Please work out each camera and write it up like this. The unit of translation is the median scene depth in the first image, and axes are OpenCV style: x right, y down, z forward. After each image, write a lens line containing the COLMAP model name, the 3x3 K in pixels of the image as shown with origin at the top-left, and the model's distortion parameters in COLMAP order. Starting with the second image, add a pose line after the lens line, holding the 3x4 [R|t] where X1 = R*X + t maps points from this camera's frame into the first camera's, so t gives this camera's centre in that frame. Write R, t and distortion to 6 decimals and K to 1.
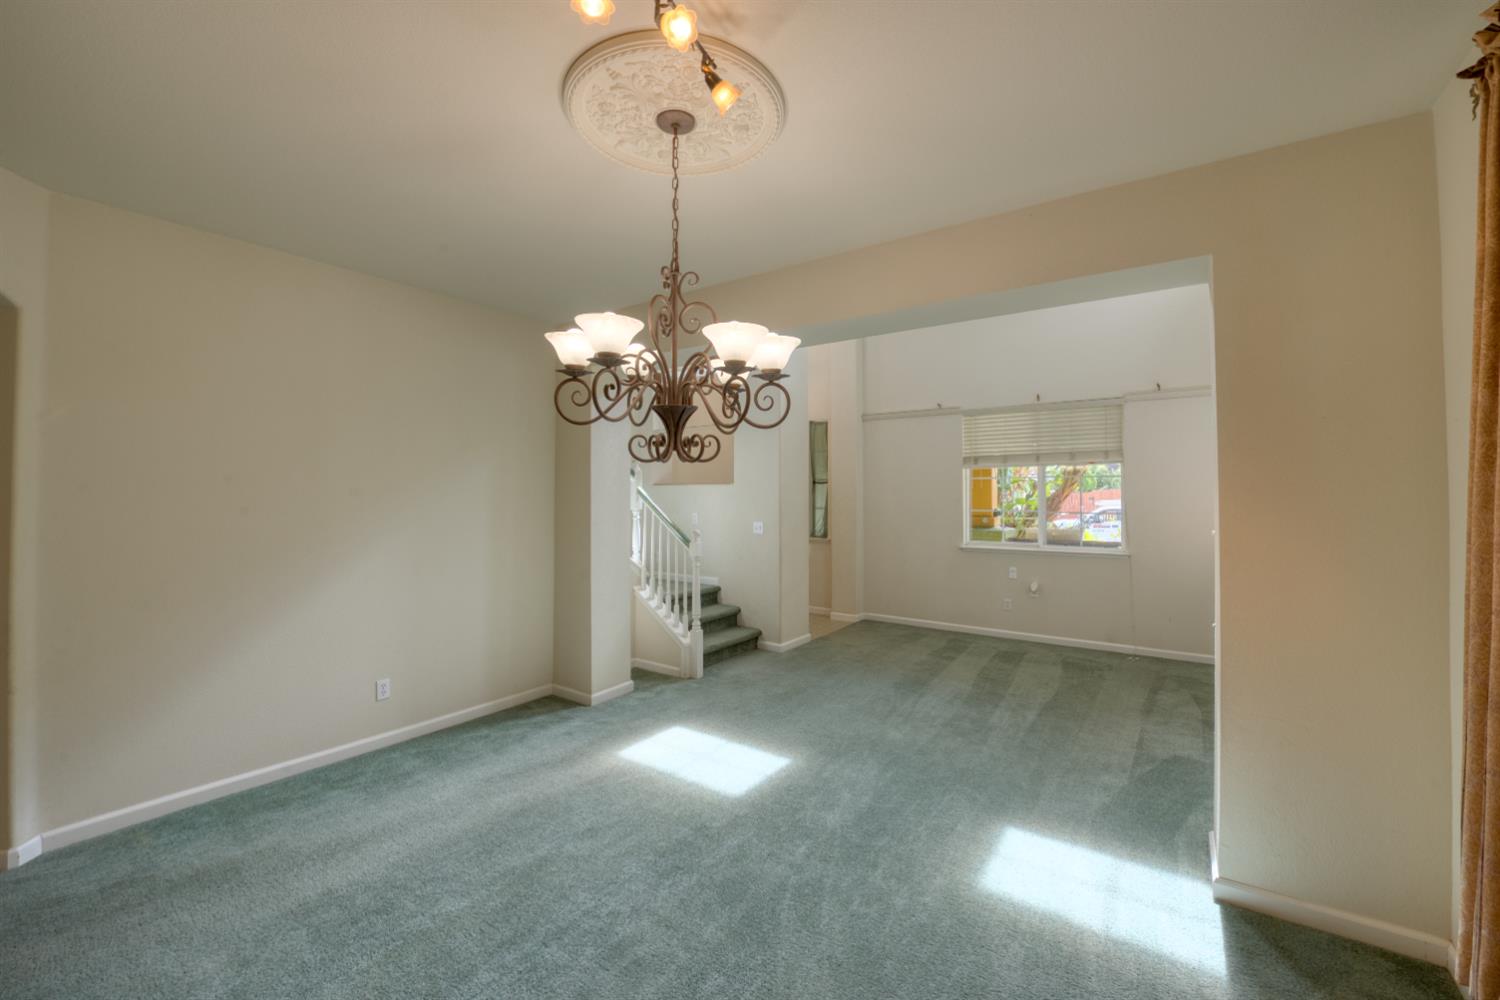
lens RADIAL K [[603.3, 0, 743.6], [0, 603.3, 489.7], [0, 0, 1]] dist [-0.009868, -0.004262]
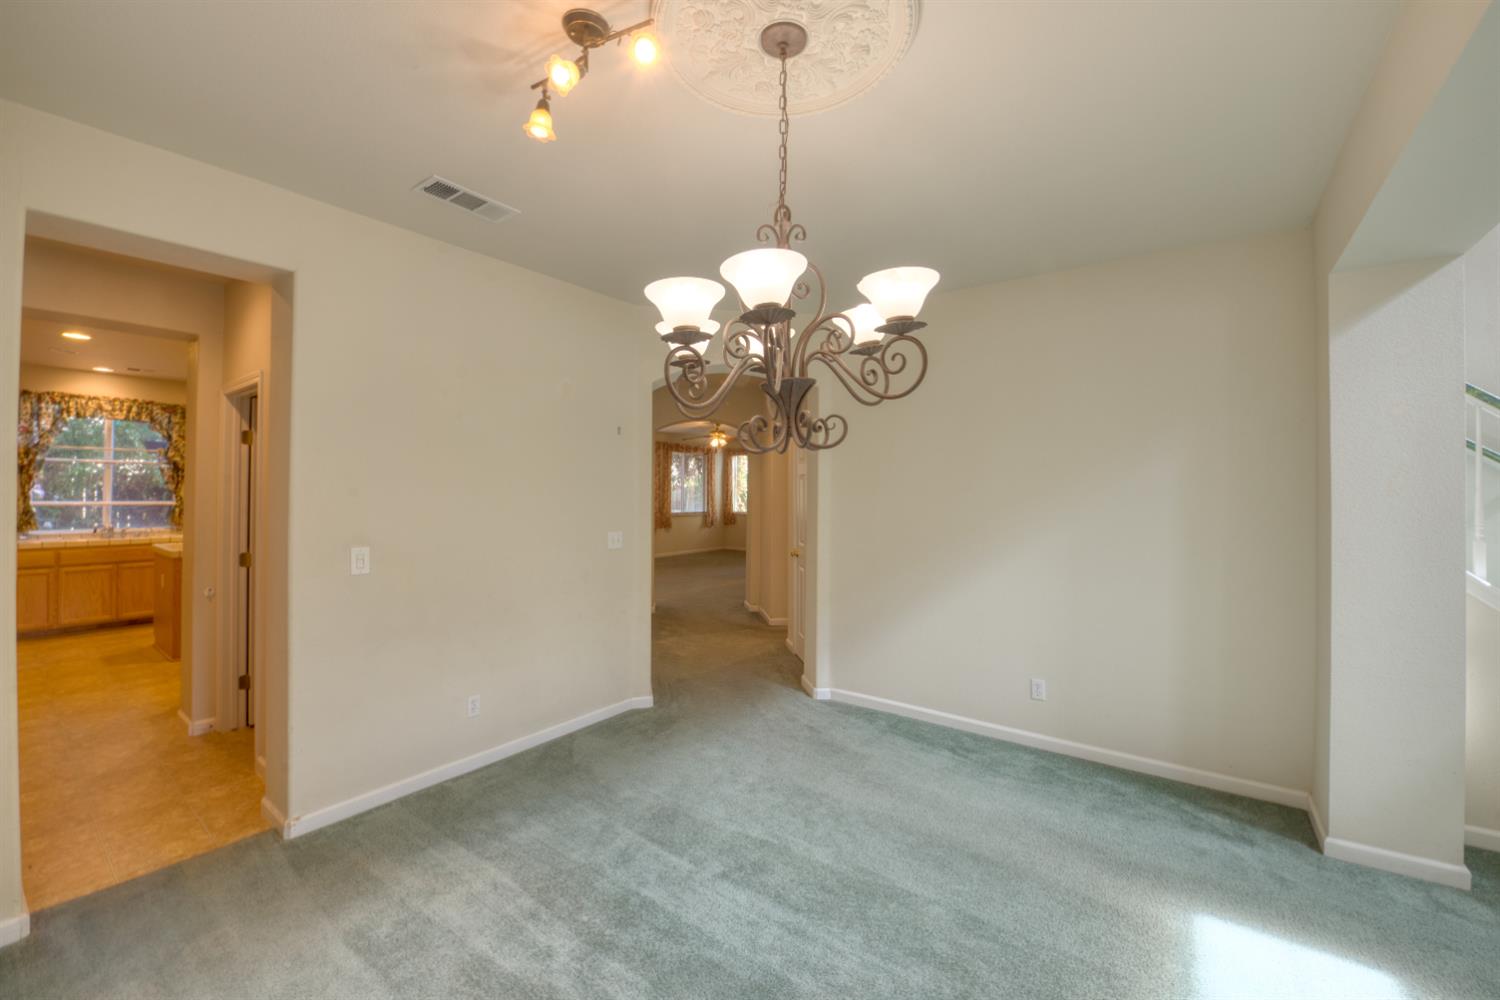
lens RADIAL K [[603.3, 0, 743.6], [0, 603.3, 489.7], [0, 0, 1]] dist [-0.009868, -0.004262]
pose [[-0.029527, -0.002304, -0.999561, 0.437121], [0.006481, 0.999976, -0.002496, 0.003390], [0.999543, -0.006552, -0.029511, 0.590952]]
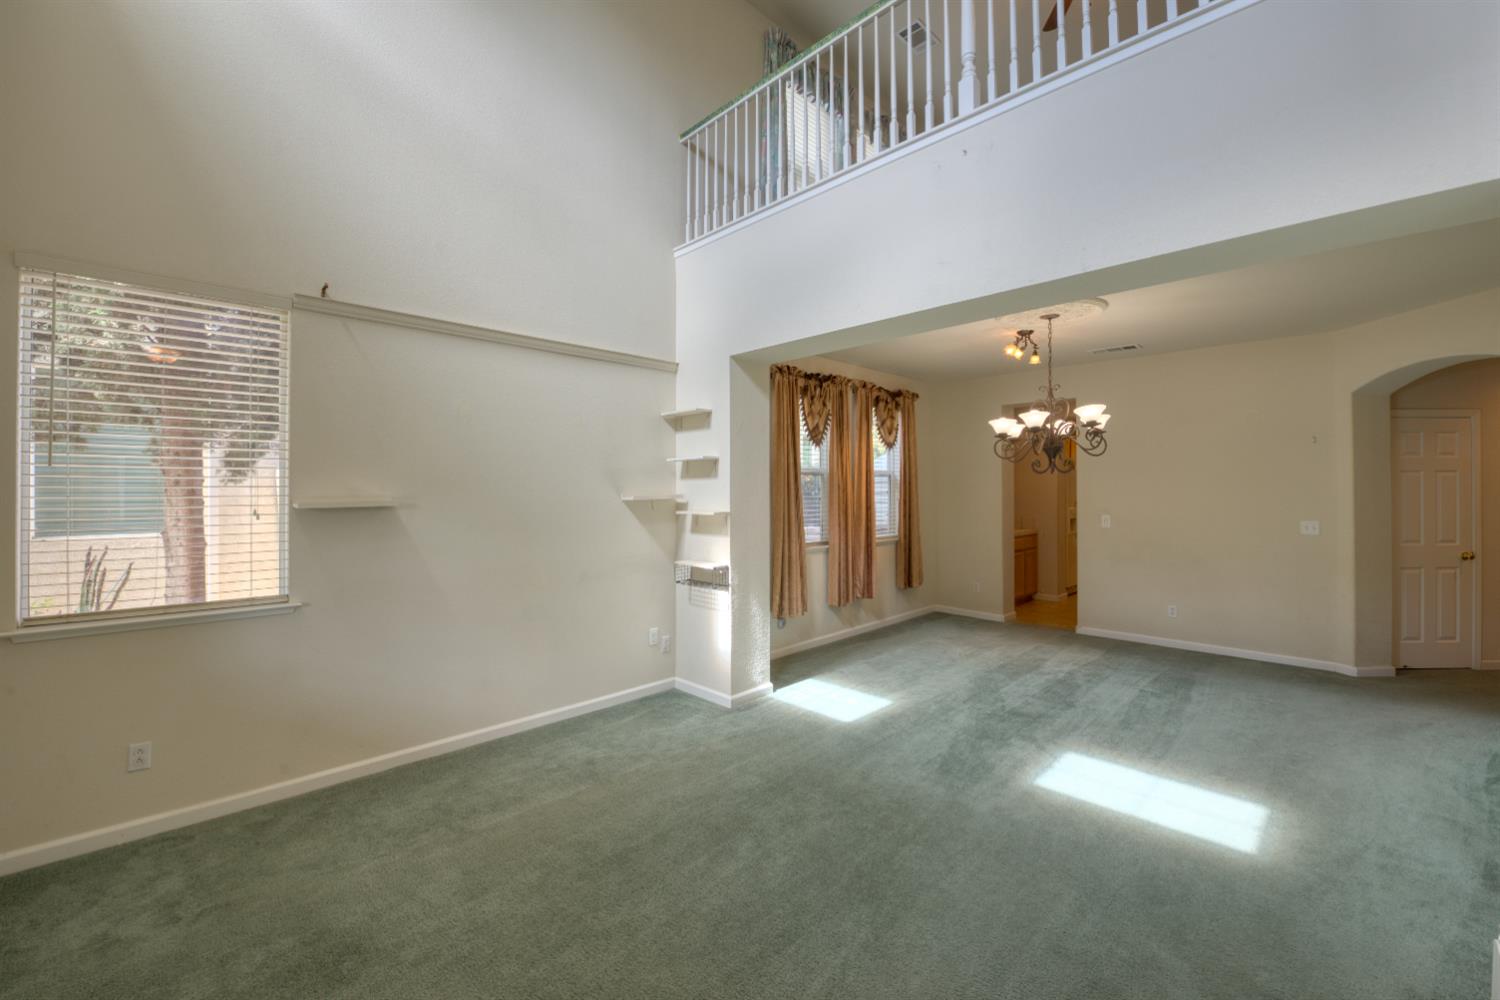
lens RADIAL K [[603.3, 0, 743.6], [0, 603.3, 489.7], [0, 0, 1]] dist [-0.009868, -0.004262]
pose [[-0.983889, 0.005455, 0.178695, 0.372283], [0.005086, 0.999984, -0.002522, 0.000303], [-0.178706, -0.001572, -0.983901, 2.062992]]
